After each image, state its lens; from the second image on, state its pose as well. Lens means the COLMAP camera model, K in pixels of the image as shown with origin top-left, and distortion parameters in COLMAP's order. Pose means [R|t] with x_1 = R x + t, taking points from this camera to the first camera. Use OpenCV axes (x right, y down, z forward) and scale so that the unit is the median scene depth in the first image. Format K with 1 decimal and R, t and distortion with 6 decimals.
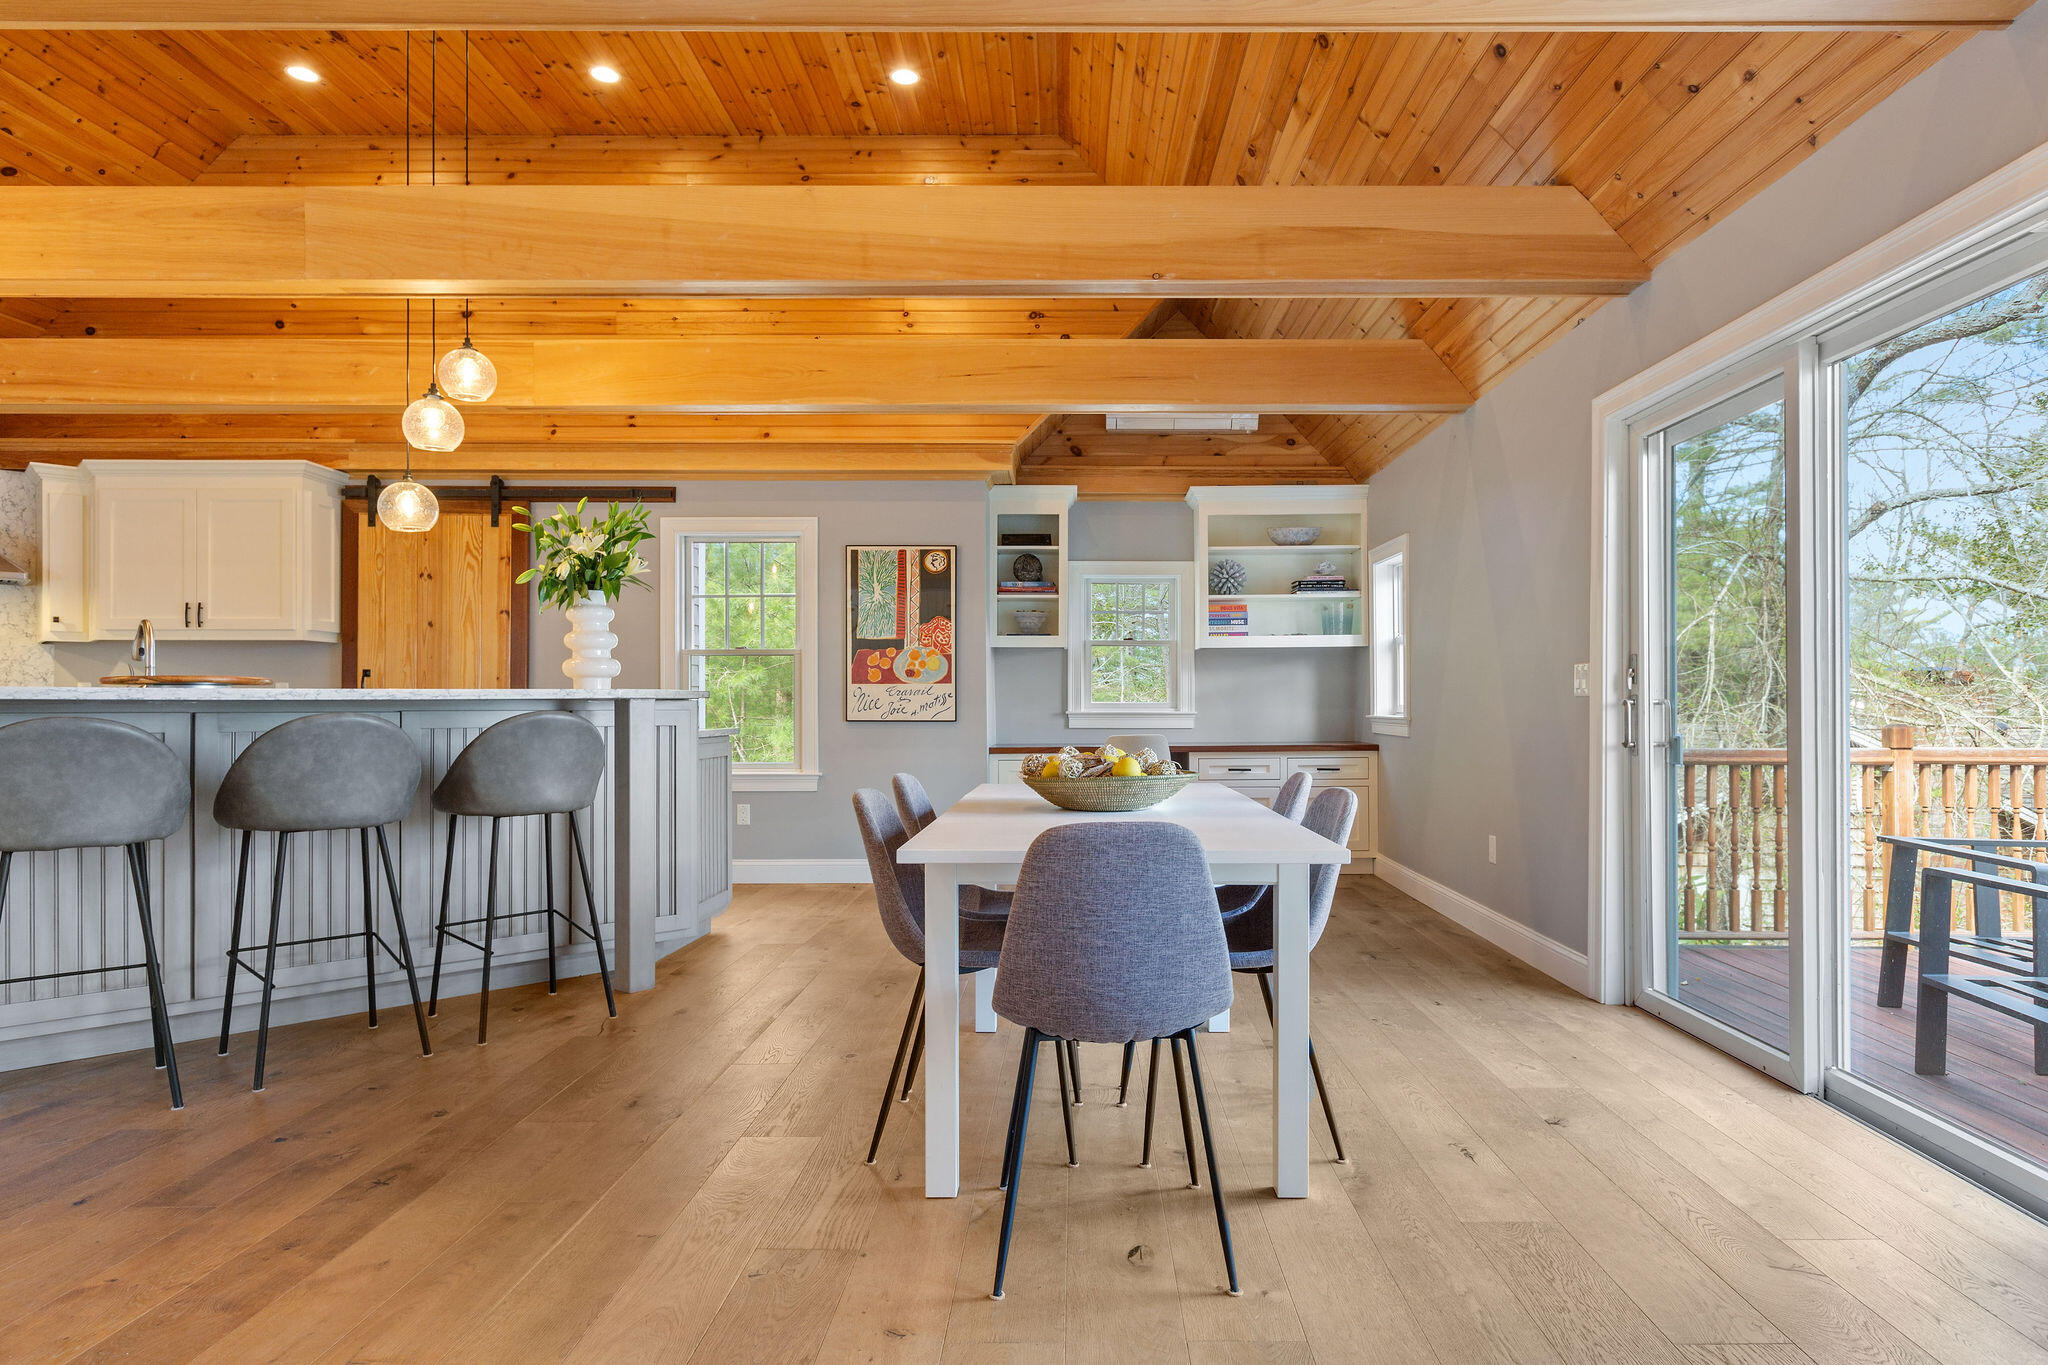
lens RADIAL K [[1181.3, 0, 1076.7], [0, 1181.3, 708.3], [0, 0, 1]] dist [-0.000487, -0.000543]
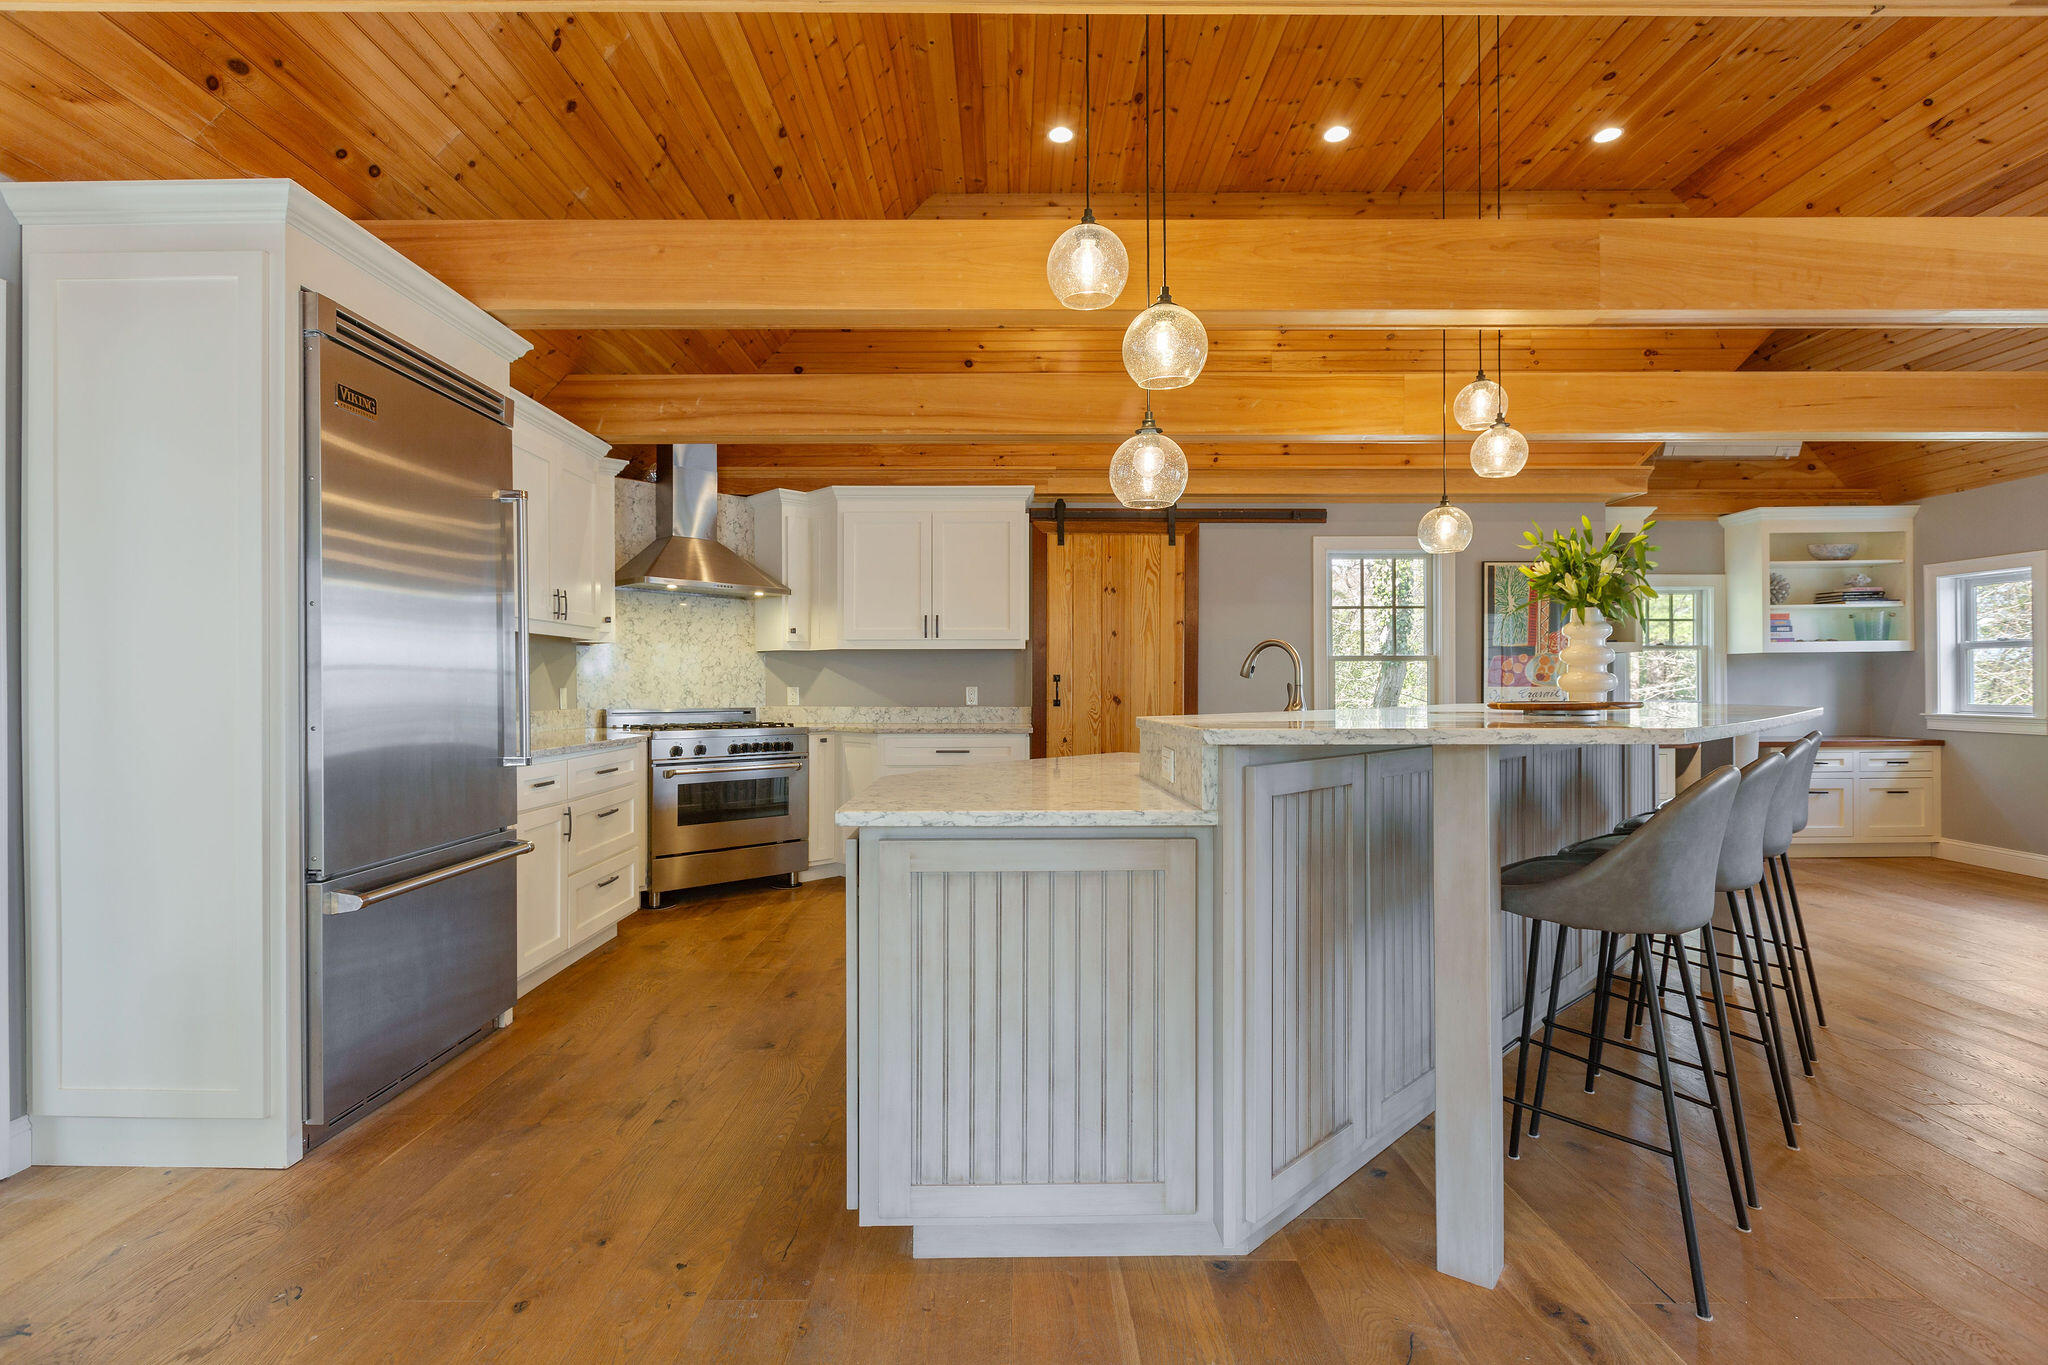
lens RADIAL K [[977.3, 0, 1027.5], [0, 977.3, 686.9], [0, 0, 1]] dist [-0.001147, -0.000454]
pose [[0.999981, -0.001988, -0.005780, -0.641943], [0.001981, 0.999997, -0.001276, -0.020943], [0.005782, 0.001265, 0.999982, 0.086340]]
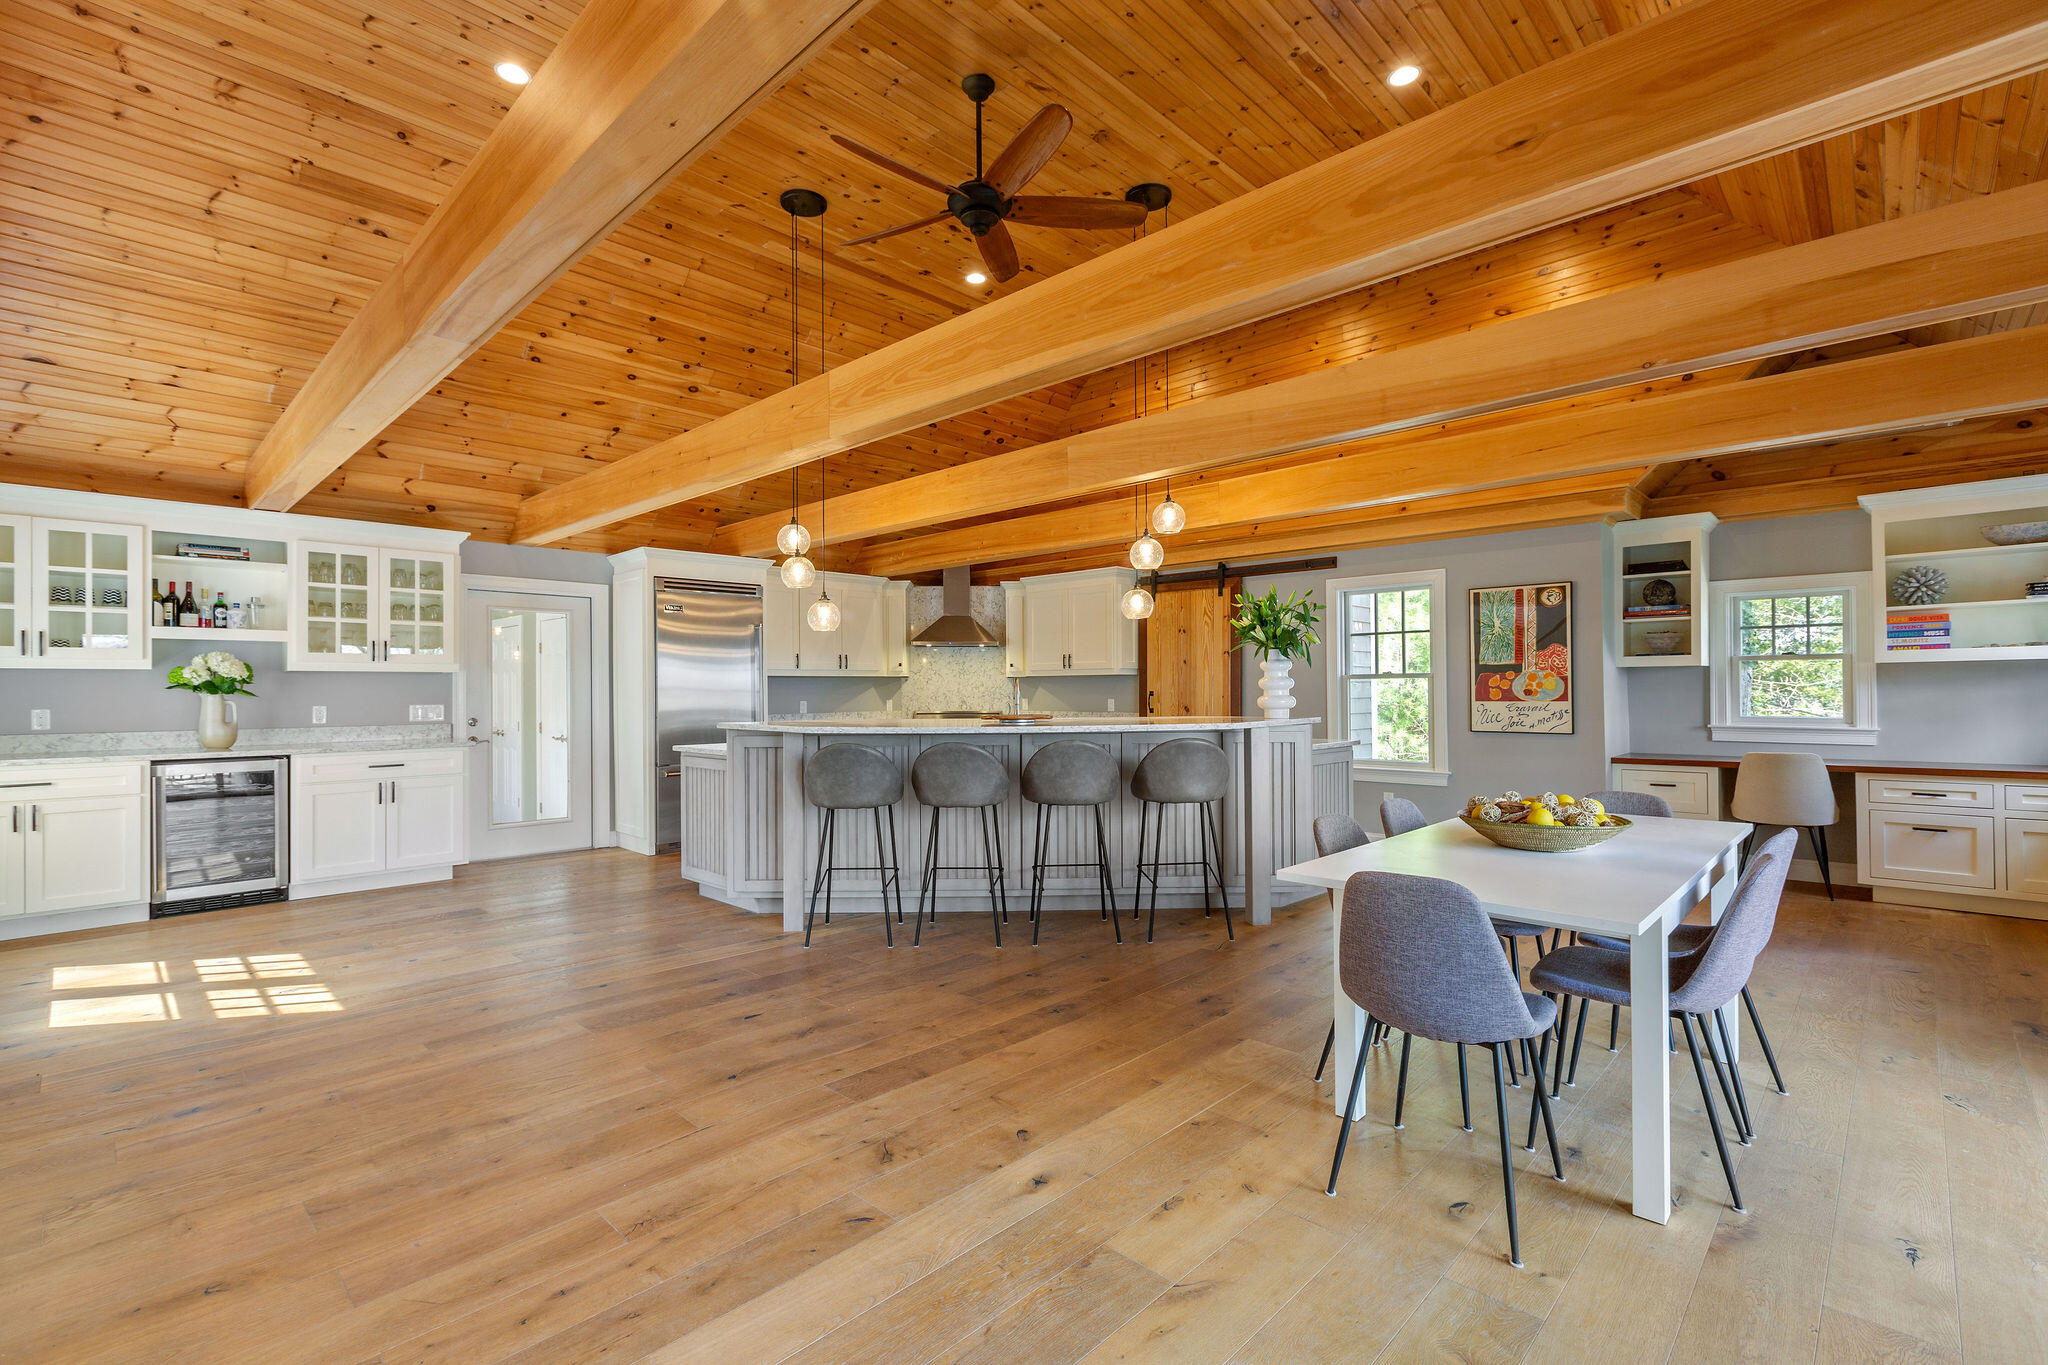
lens RADIAL K [[916.5, 0, 1010.7], [0, 916.5, 685.2], [0, 0, 1]] dist [0.002183, -0.001173]
pose [[0.711053, -0.007507, -0.703098, 0.142514], [0.005834, 0.999972, -0.004777, -0.037147], [0.703114, -0.000705, 0.711076, -0.020560]]
